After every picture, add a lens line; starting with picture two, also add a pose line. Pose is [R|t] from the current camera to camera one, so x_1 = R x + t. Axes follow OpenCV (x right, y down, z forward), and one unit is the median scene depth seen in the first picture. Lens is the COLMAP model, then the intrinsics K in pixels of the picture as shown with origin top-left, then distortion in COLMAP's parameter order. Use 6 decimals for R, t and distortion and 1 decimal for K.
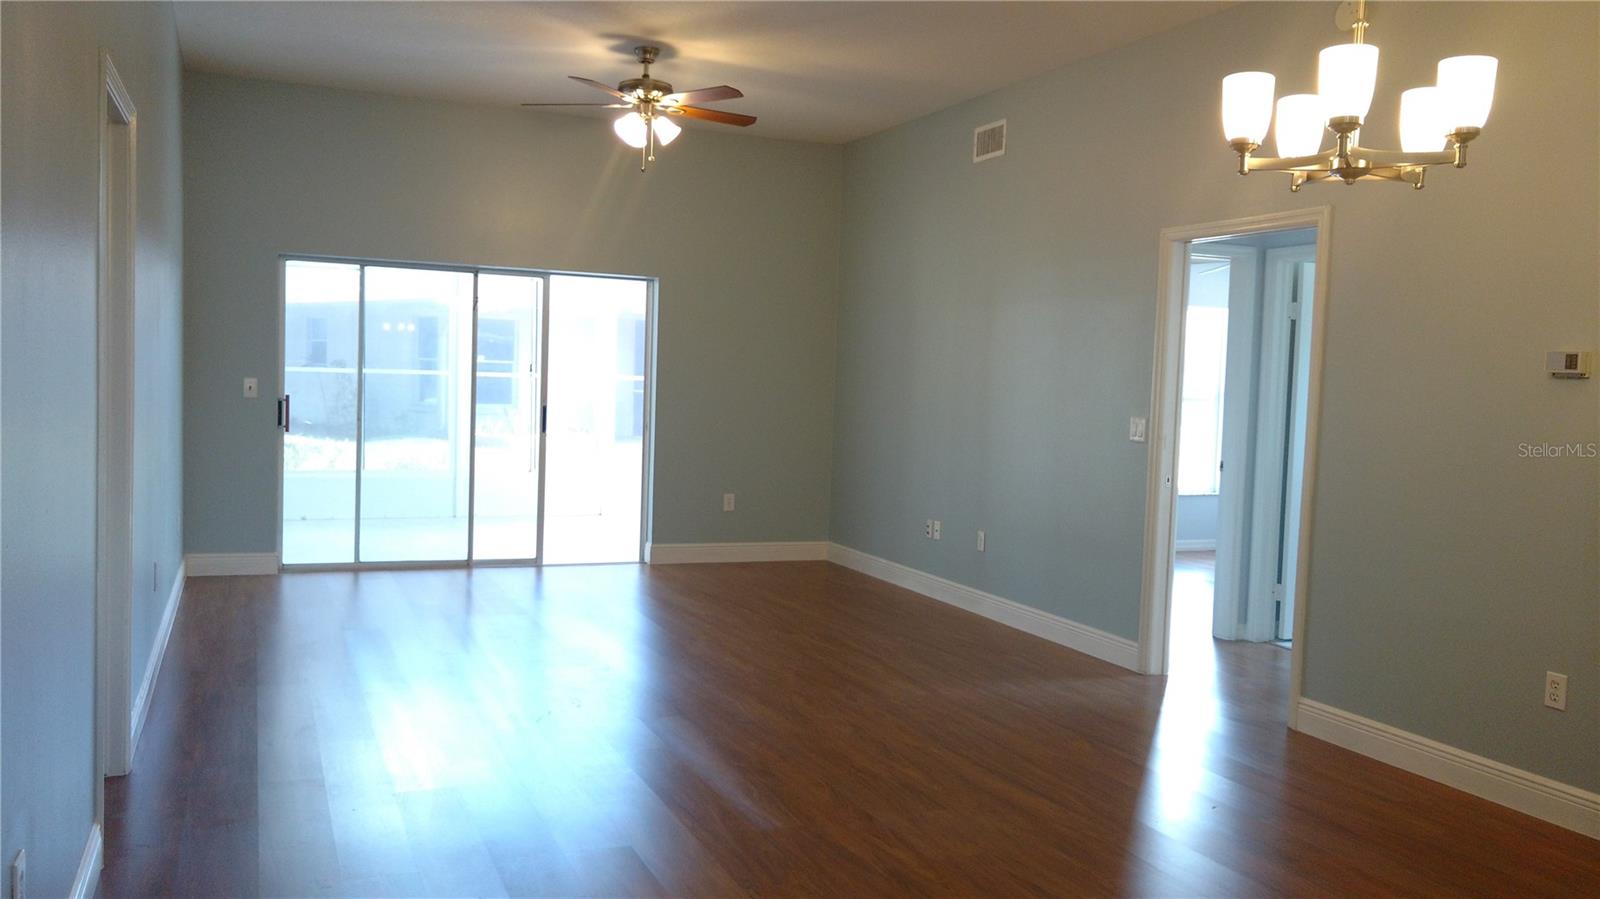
lens RADIAL K [[1298.9, 0, 813.3], [0, 1298.9, 457.8], [0, 0, 1]] dist [0.013901, 0.001085]
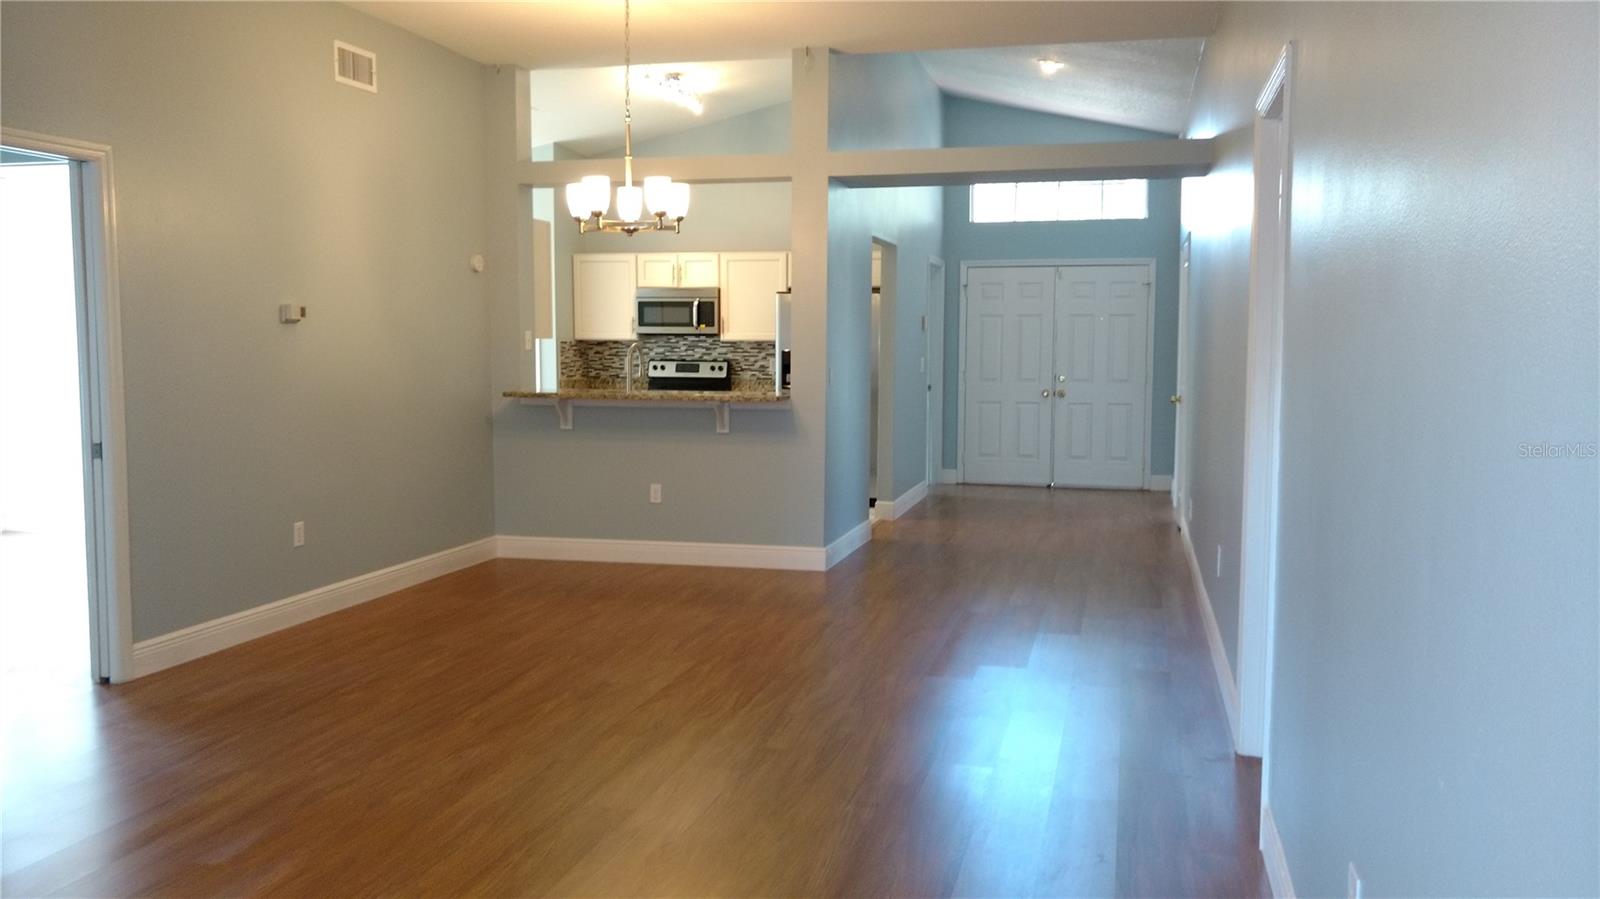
lens RADIAL K [[1329.9, 0, 799.6], [0, 1329.9, 444.0], [0, 0, 1]] dist [0.073261, -0.001072]
pose [[-0.792078, -0.085962, 0.604336, -0.740966], [0.008611, 0.988363, 0.151873, -0.139699], [-0.610359, 0.125499, -0.782120, 1.713597]]
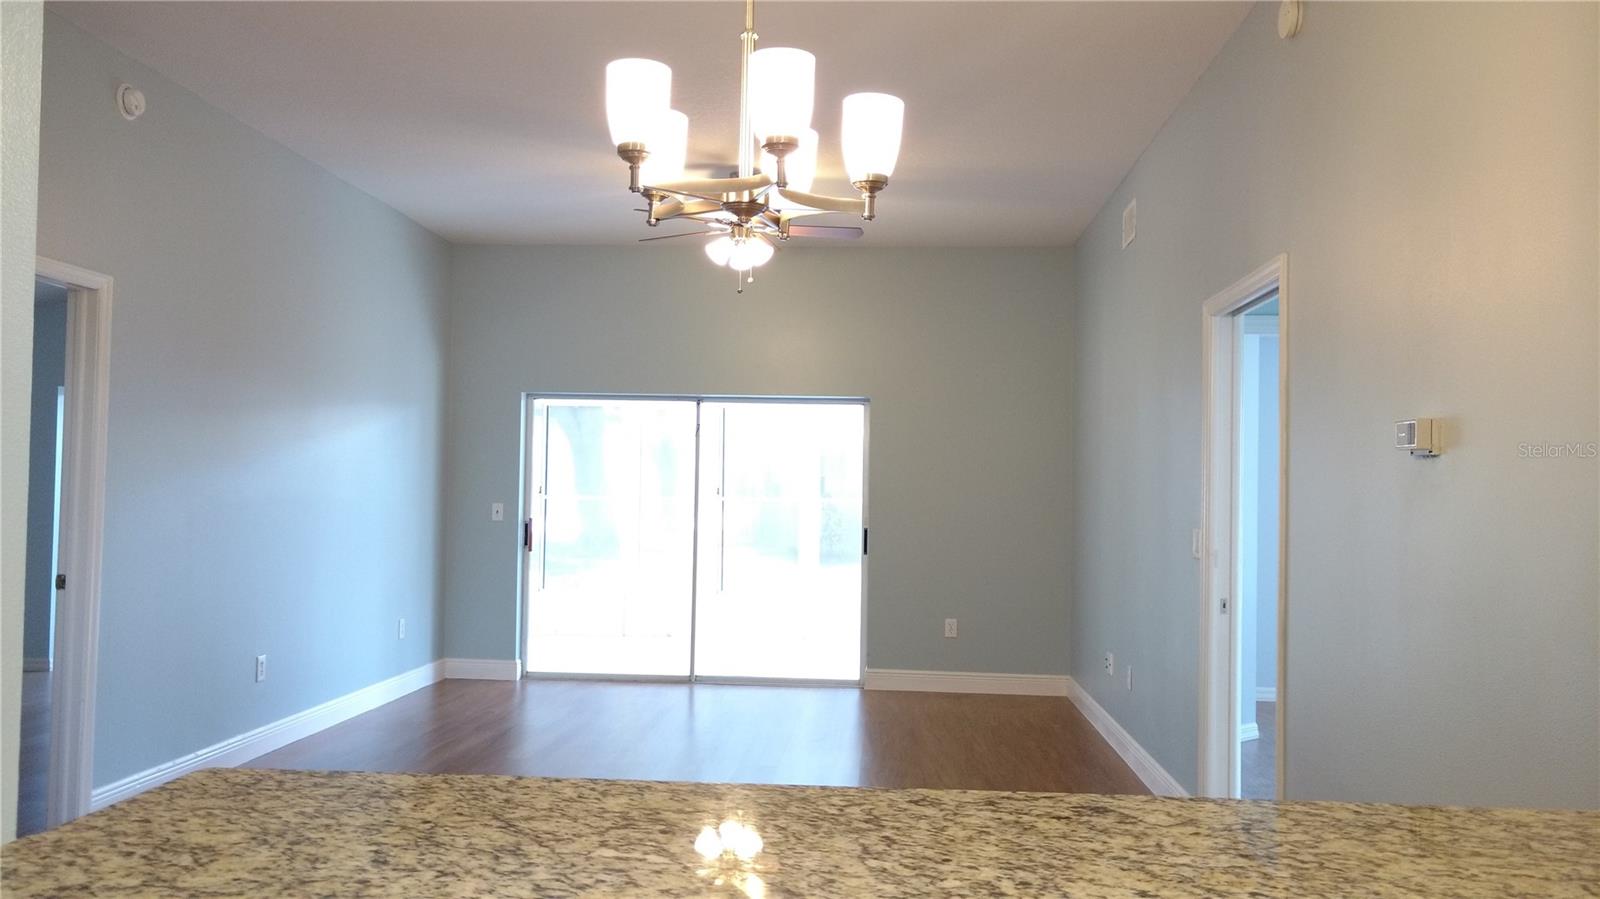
lens RADIAL K [[1294.7, 0, 804.5], [0, 1294.7, 448.4], [0, 0, 1]] dist [0.074686, 0.000345]
pose [[0.890434, -0.035411, -0.453733, 0.364280], [-0.015469, 0.994038, -0.107935, 0.010398], [0.454850, 0.103128, 0.884577, 0.132320]]
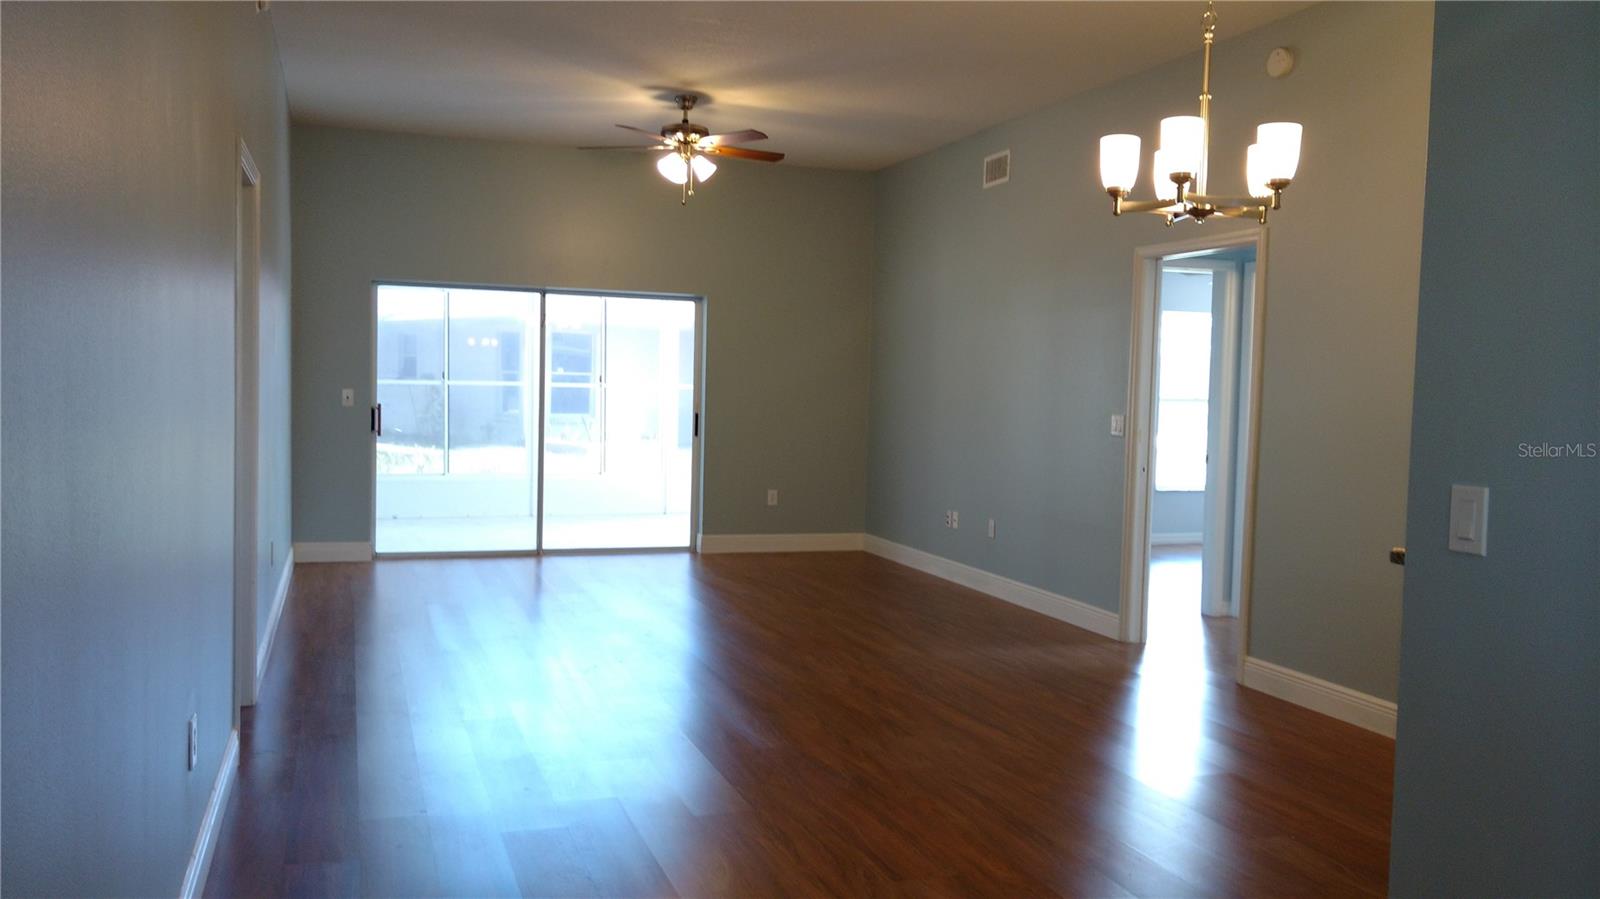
lens RADIAL K [[1291.2, 0, 822.8], [0, 1291.2, 449.7], [0, 0, 1]] dist [0.012214, 0.003049]
pose [[0.998466, -0.008320, -0.054737, 0.050222], [0.007622, 0.999887, -0.012946, 0.010726], [0.054839, 0.012509, 0.998417, -0.120603]]
